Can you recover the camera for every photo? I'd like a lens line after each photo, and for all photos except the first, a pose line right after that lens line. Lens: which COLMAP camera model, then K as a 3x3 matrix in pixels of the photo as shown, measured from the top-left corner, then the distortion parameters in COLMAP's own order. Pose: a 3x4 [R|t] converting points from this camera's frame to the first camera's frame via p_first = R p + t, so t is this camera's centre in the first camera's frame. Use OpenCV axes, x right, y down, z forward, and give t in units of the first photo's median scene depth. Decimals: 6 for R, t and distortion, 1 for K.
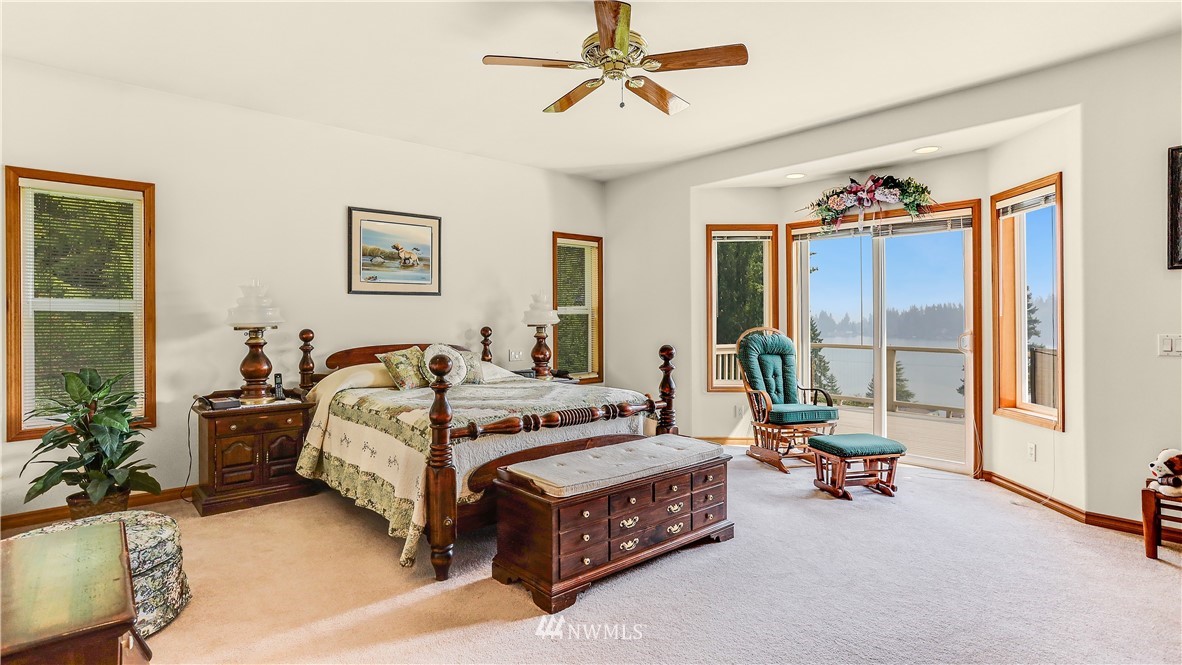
lens RADIAL K [[597.8, 0, 594.1], [0, 597.8, 312.5], [0, 0, 1]] dist [-0.042553, 0.039907]
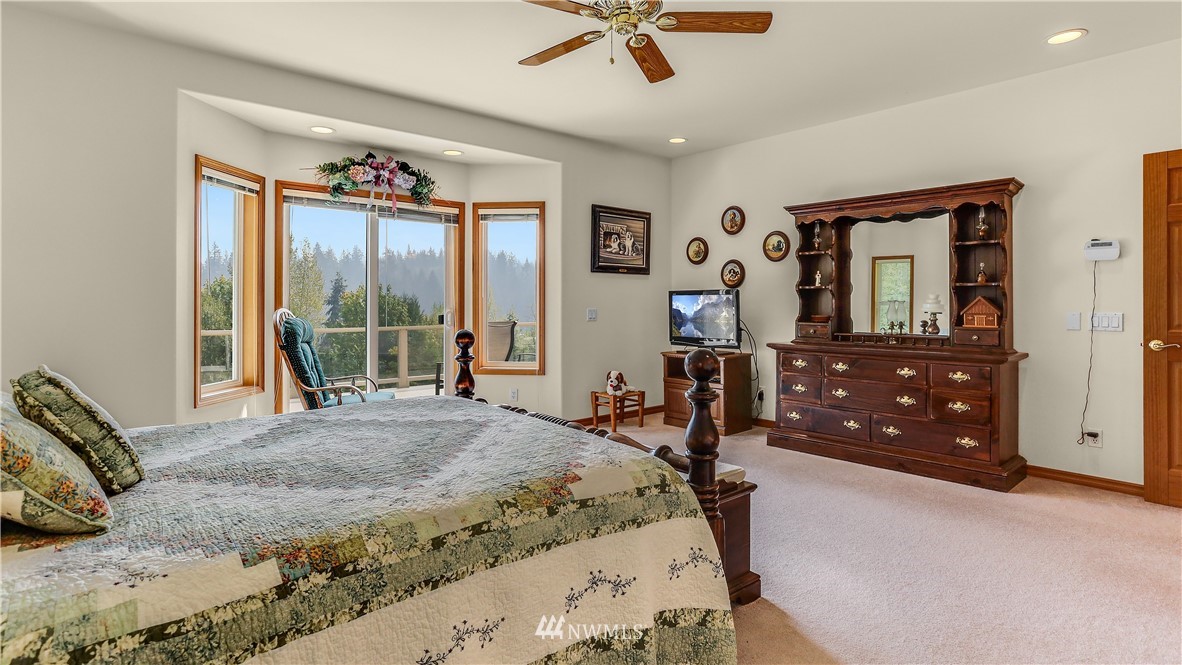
lens RADIAL K [[574.3, 0, 595.2], [0, 574.3, 317.4], [0, 0, 1]] dist [-0.000340, 0.046849]
pose [[0.014665, -0.036487, 0.999227, -0.511365], [-0.013557, 0.999235, 0.036686, 0.003561], [-0.999801, -0.014085, 0.014160, 0.616087]]
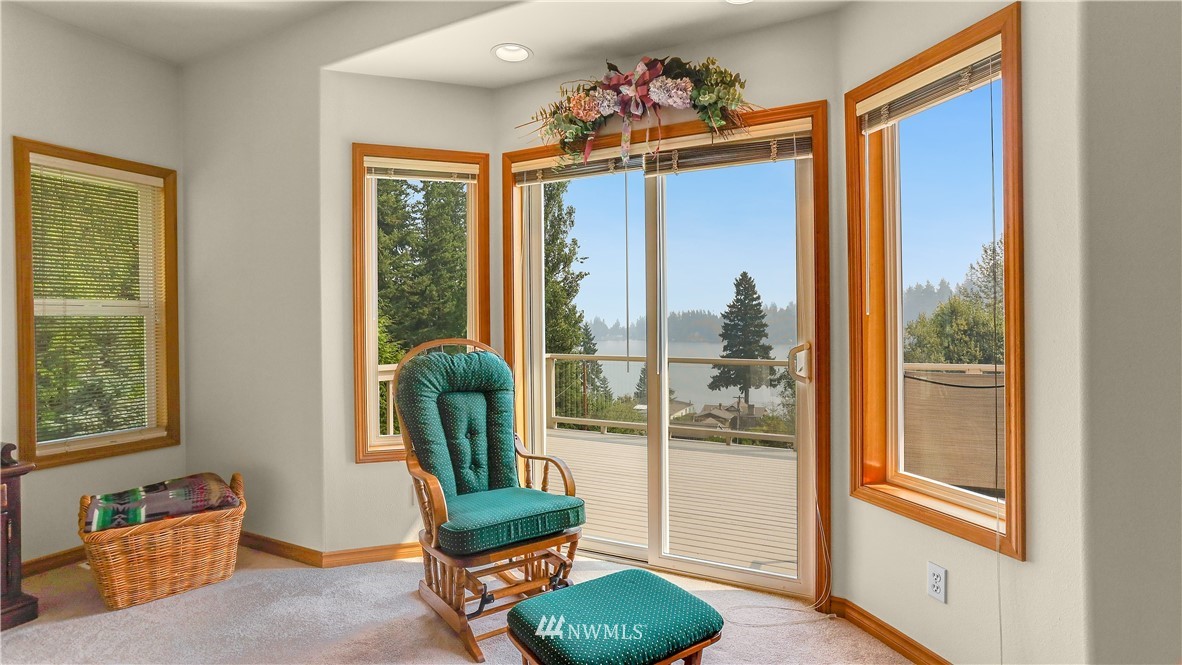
lens RADIAL K [[597.8, 0, 594.1], [0, 597.8, 312.5], [0, 0, 1]] dist [-0.042553, 0.039907]
pose [[0.934680, 0.000656, 0.355491, 0.226987], [0.002937, 0.999950, -0.009568, 0.007254], [-0.355479, 0.009987, 0.934631, 0.498021]]
